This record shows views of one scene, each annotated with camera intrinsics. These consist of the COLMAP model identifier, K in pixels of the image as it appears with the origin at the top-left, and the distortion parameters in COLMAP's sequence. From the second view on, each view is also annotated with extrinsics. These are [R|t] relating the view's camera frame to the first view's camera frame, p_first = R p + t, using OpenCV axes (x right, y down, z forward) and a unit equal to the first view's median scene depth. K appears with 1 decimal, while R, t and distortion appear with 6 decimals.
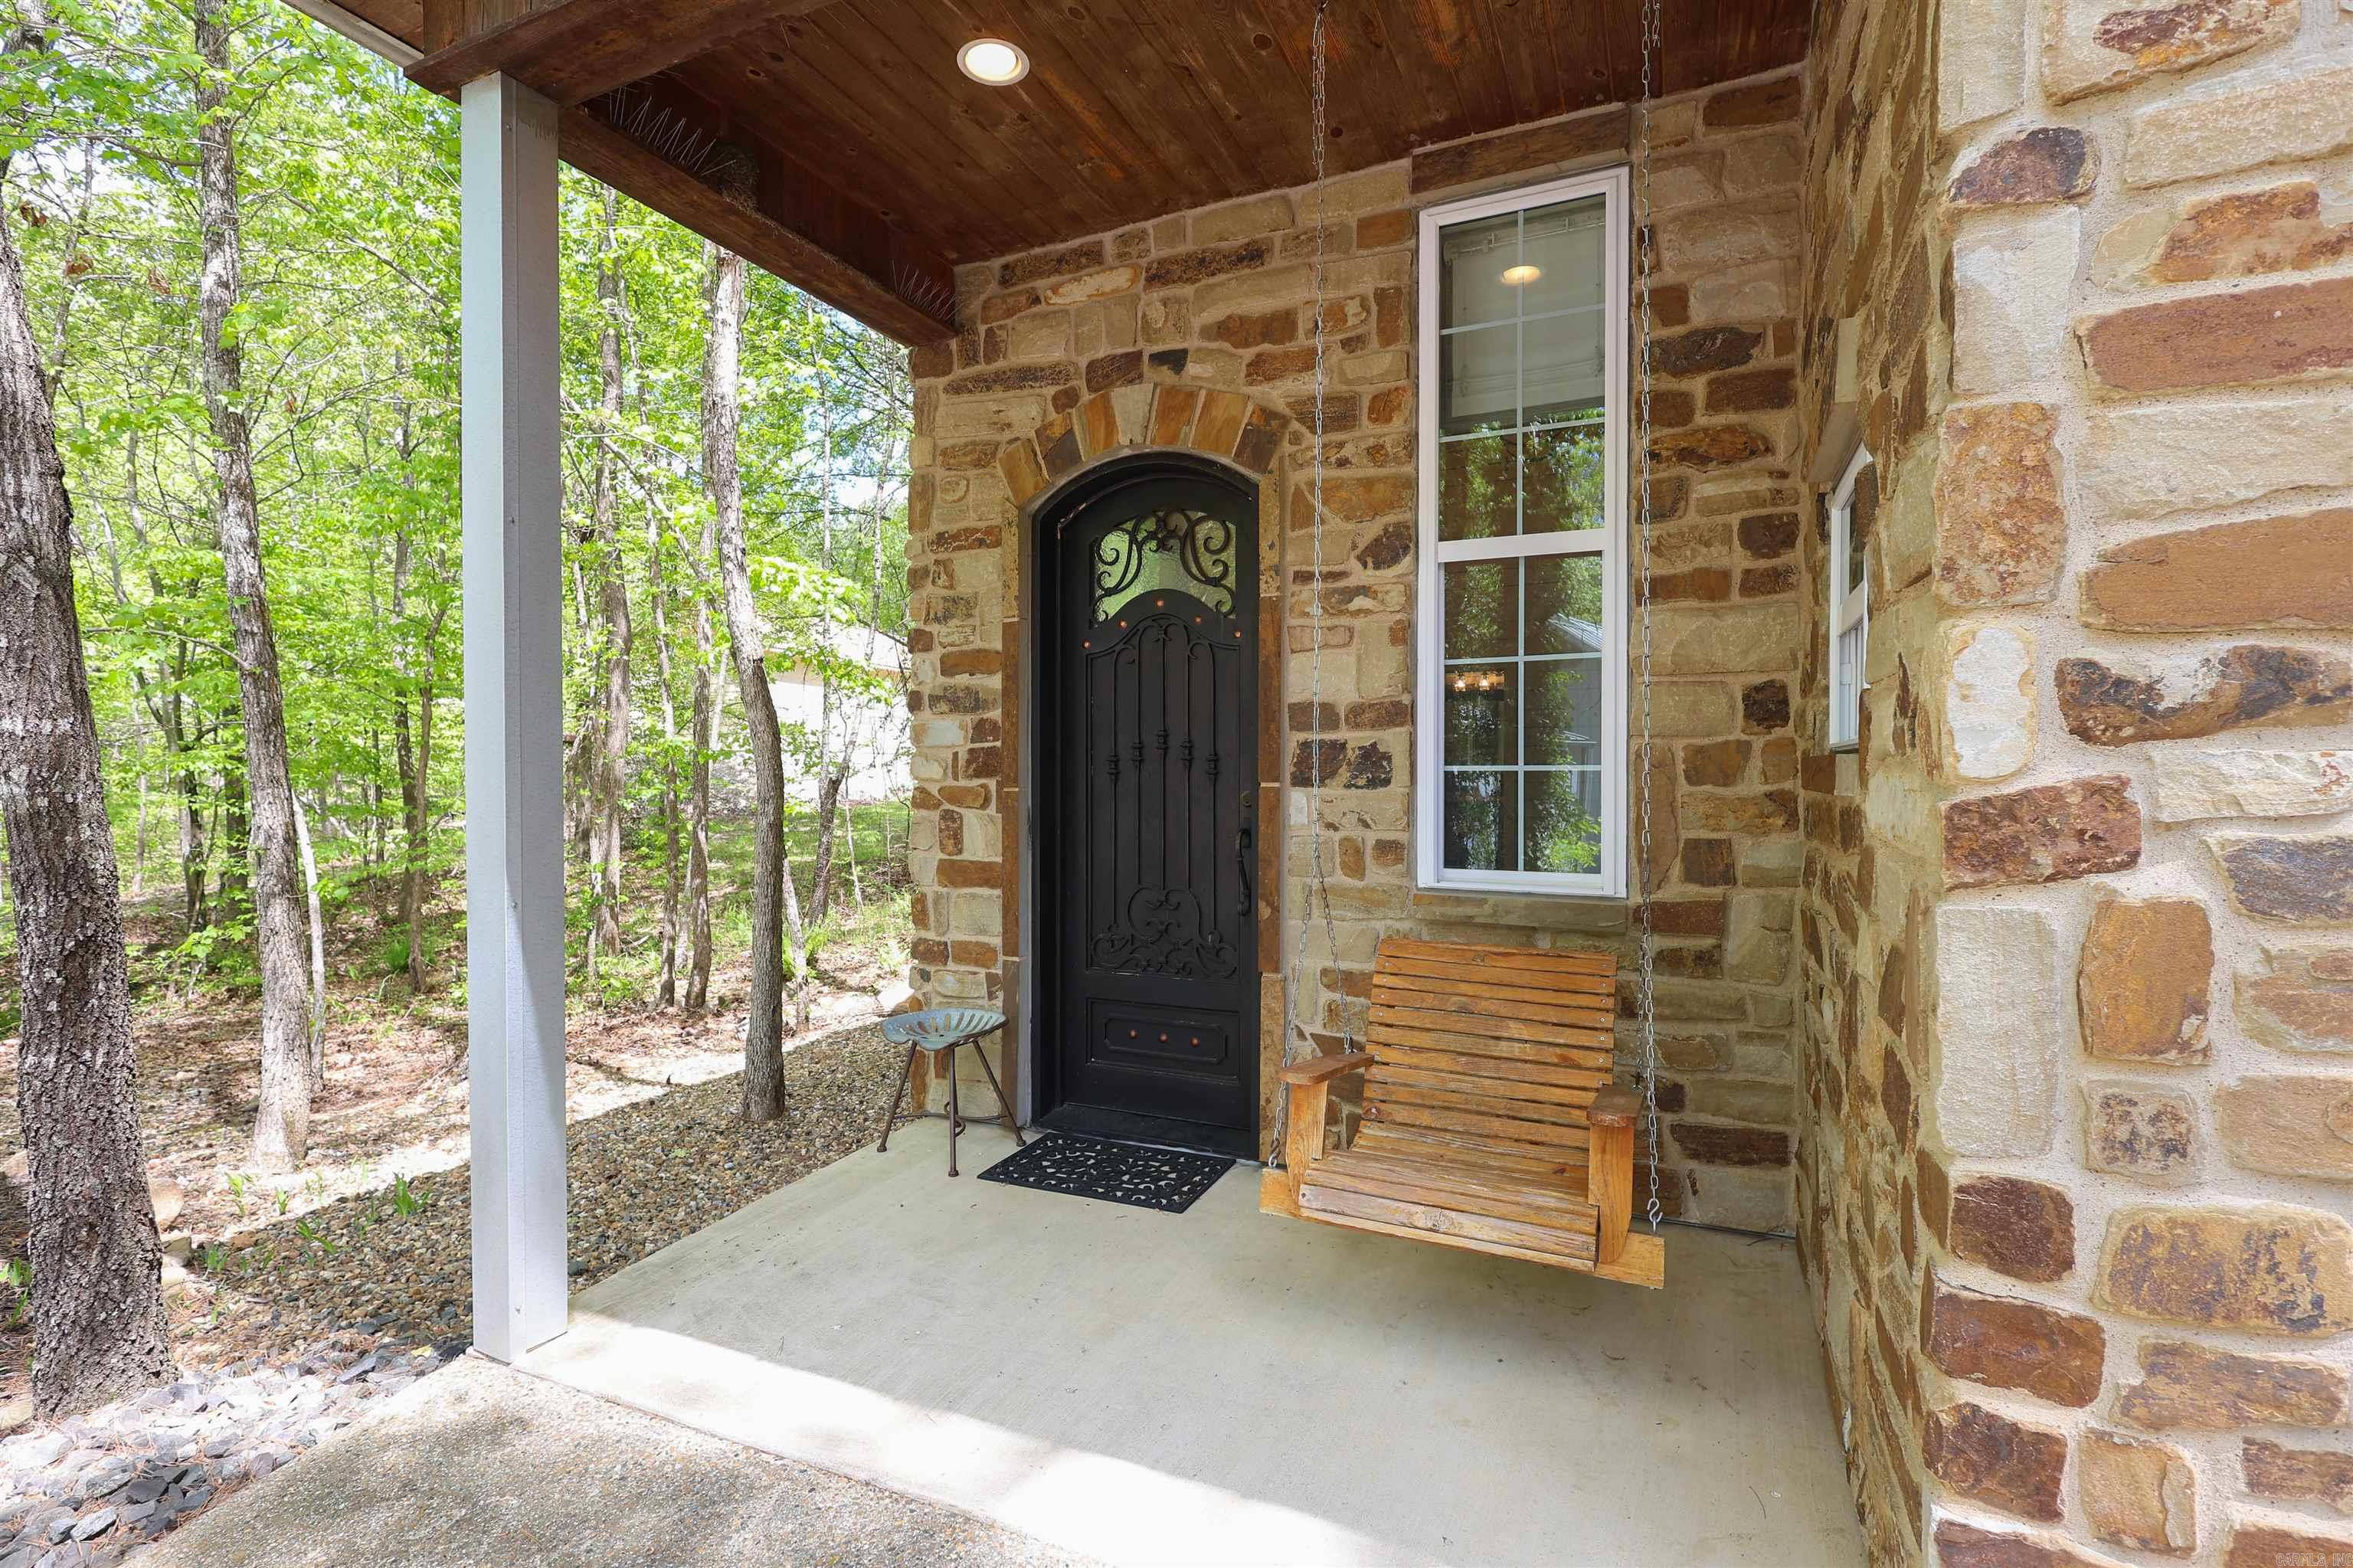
lens RADIAL K [[1082.8, 0, 1184.3], [0, 1082.8, 780.6], [0, 0, 1]] dist [0.008171, 0.000254]
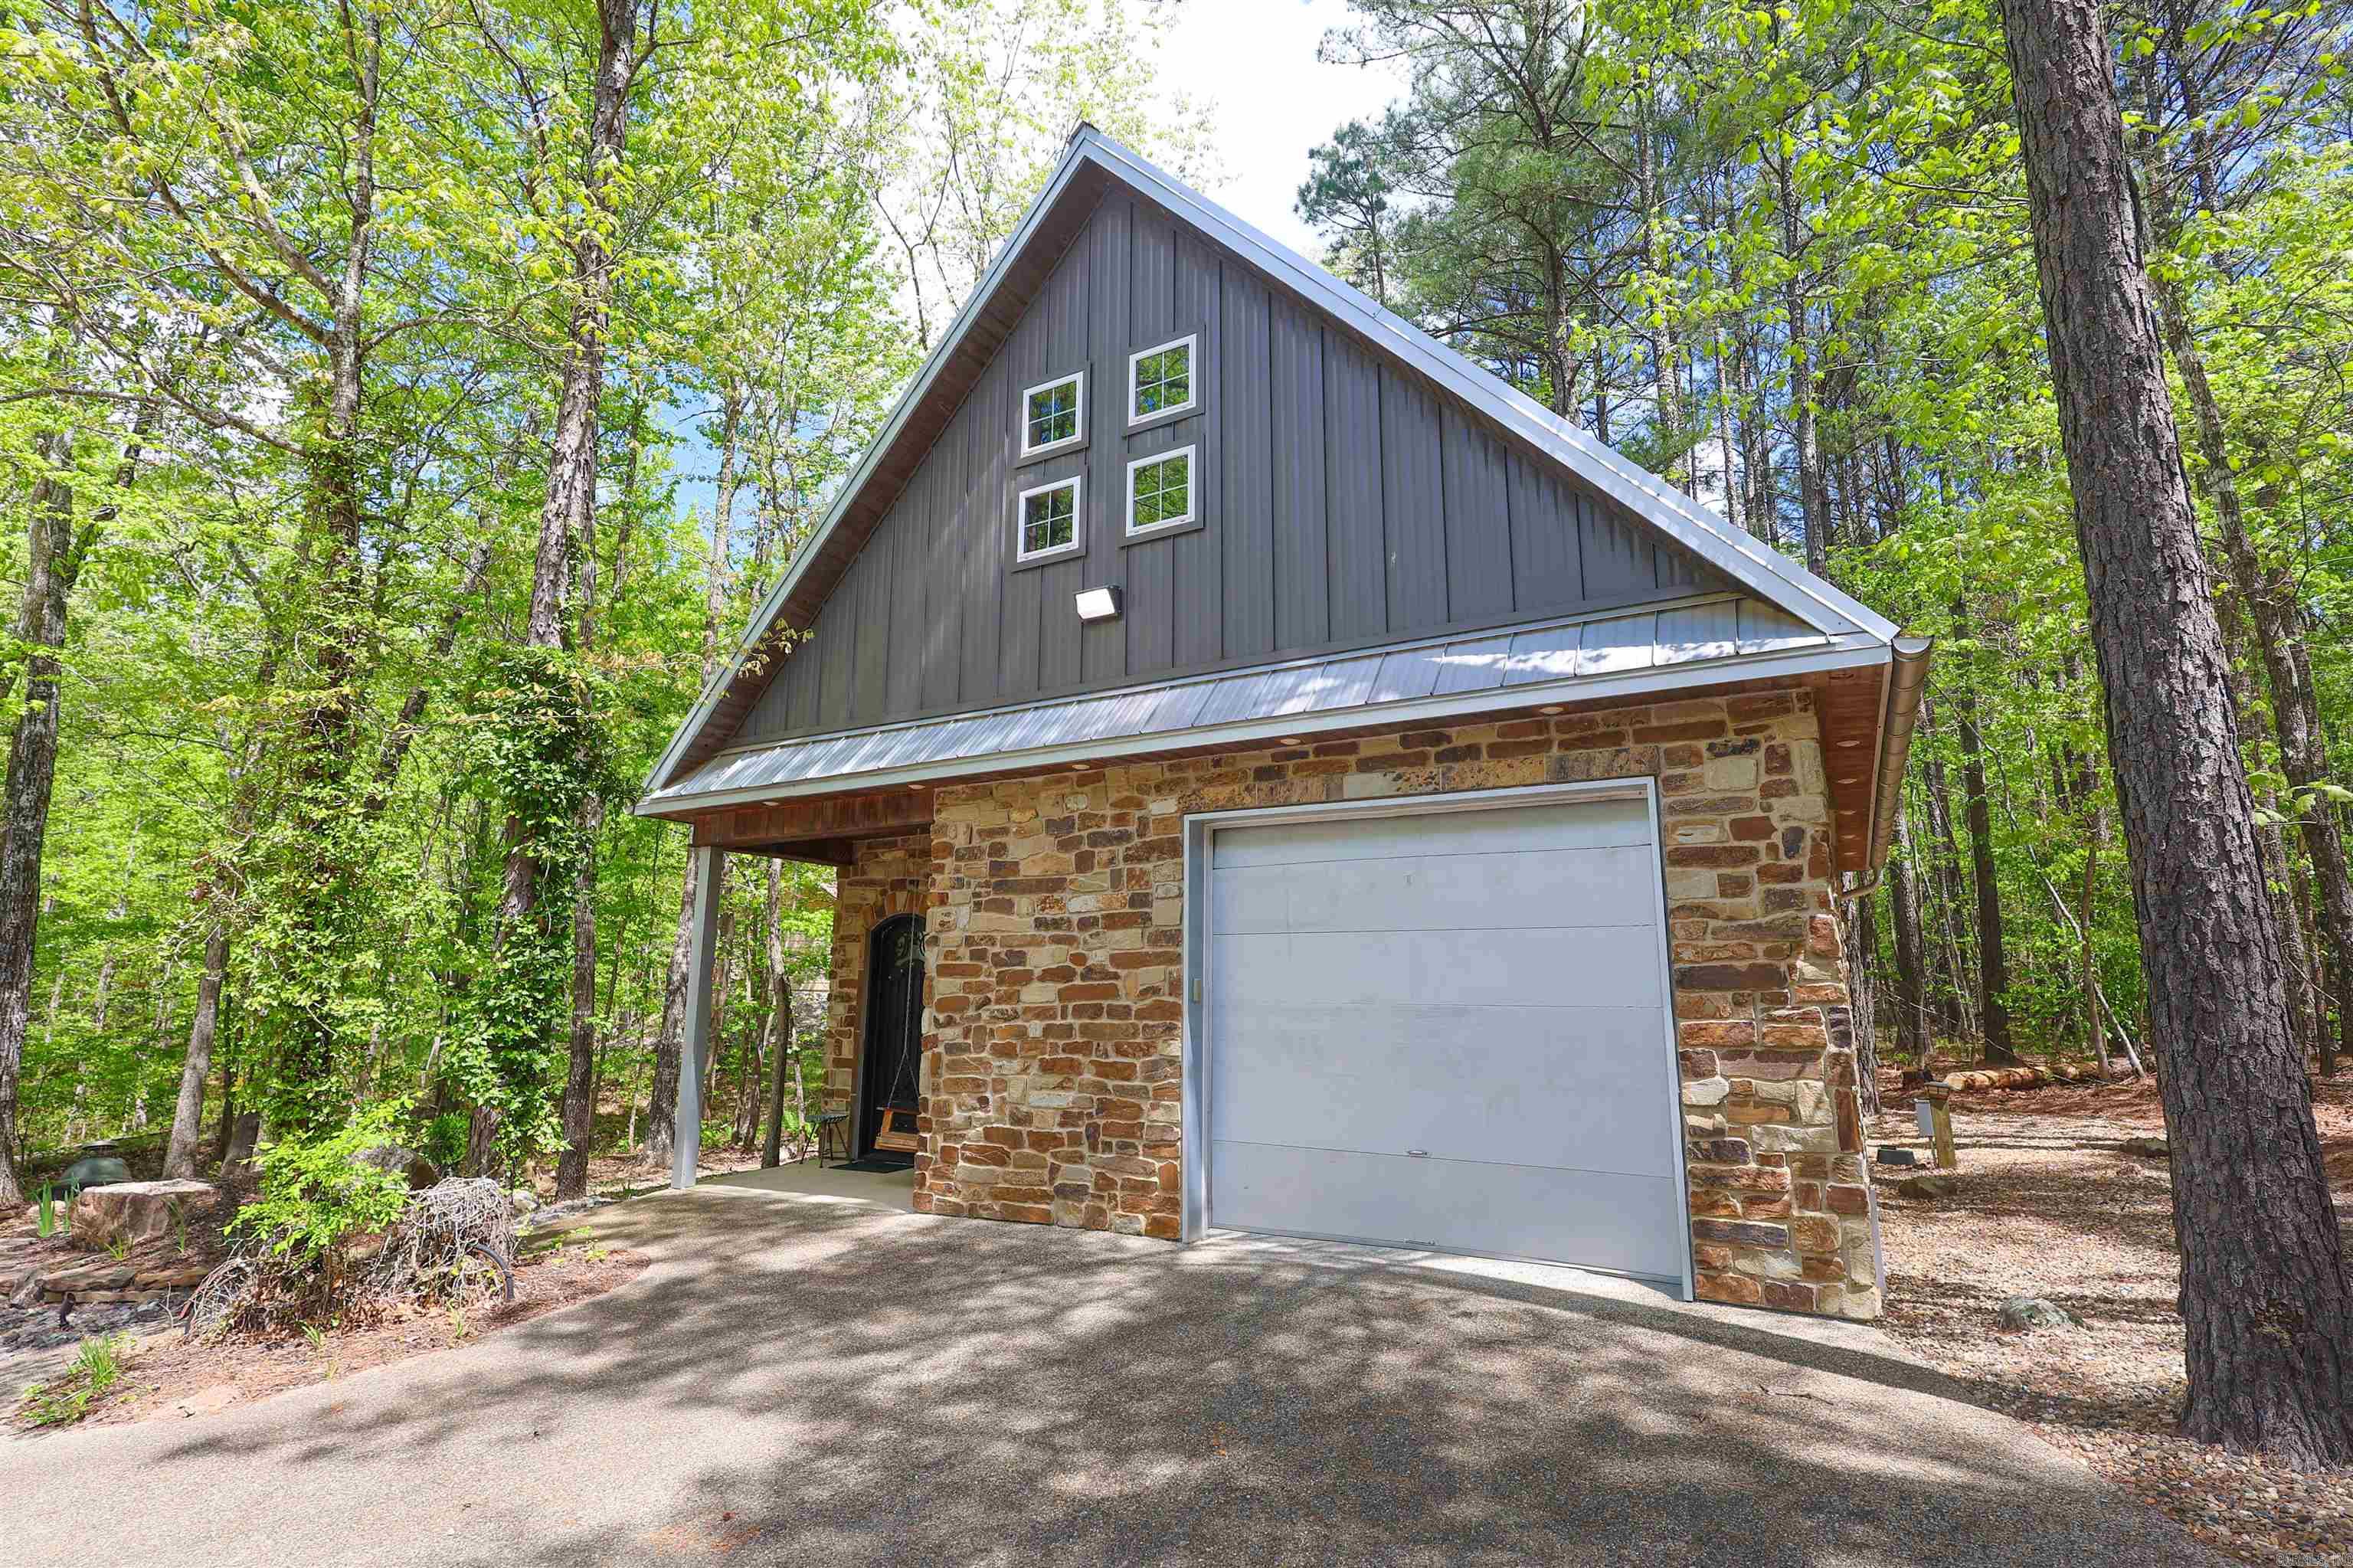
lens RADIAL K [[1082.8, 0, 1172.0], [0, 1082.8, 798.0], [0, 0, 1]] dist [0.008171, 0.000254]
pose [[0.995663, -0.007917, -0.092700, 0.927482], [-0.010479, 0.980491, -0.196285, -0.041361], [0.092445, 0.196405, 0.976155, -1.797412]]
